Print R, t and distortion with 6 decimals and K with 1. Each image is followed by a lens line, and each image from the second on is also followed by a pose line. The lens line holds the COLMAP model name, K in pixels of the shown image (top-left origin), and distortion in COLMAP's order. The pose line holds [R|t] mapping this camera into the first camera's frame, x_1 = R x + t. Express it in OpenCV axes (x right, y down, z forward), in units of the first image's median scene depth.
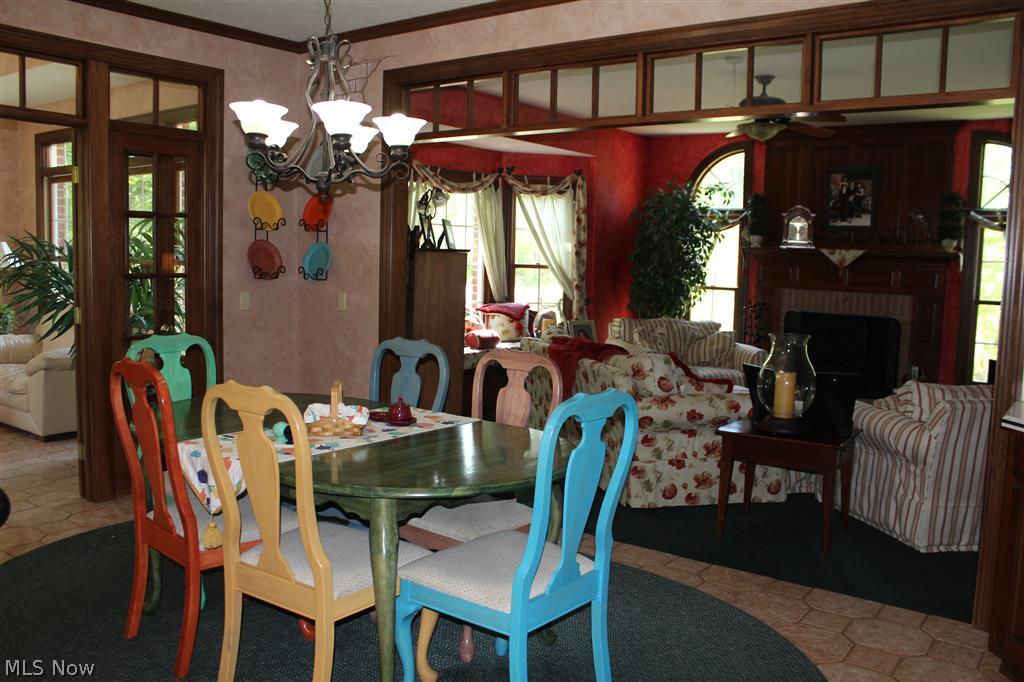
lens RADIAL K [[841.3, 0, 512.0], [0, 841.3, 341.0], [0, 0, 1]] dist [-0.185410, 0.173883]
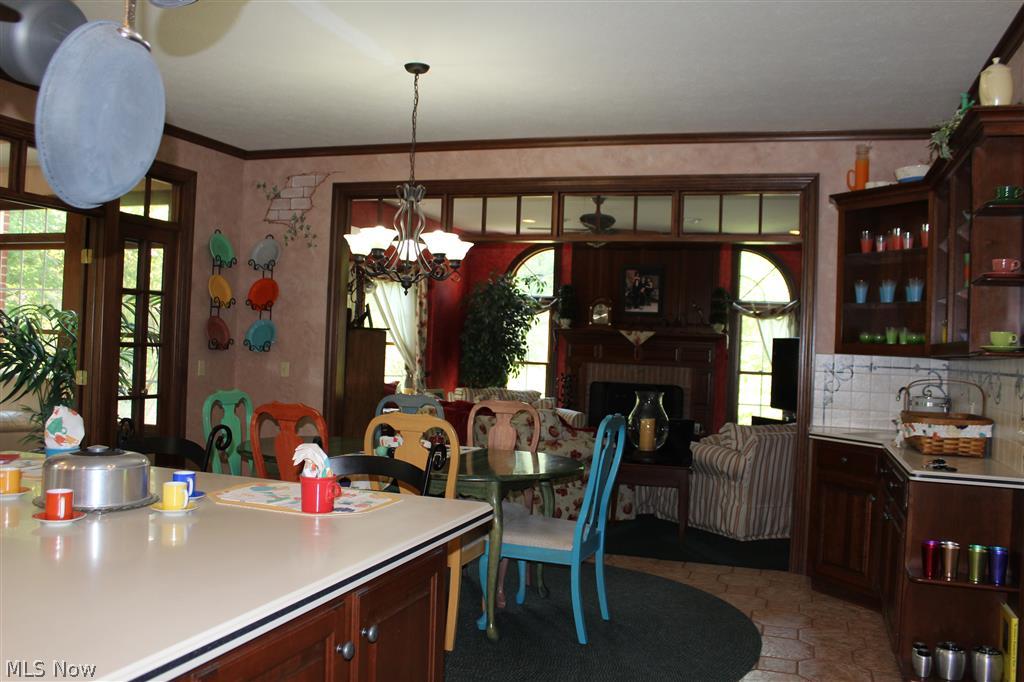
lens RADIAL K [[841.3, 0, 512.0], [0, 841.3, 341.0], [0, 0, 1]] dist [-0.185410, 0.173883]
pose [[0.953710, 0.013032, 0.300444, -0.161220], [0.015286, 0.995668, -0.091713, 0.017002], [-0.300338, 0.092061, 0.949380, -0.149296]]
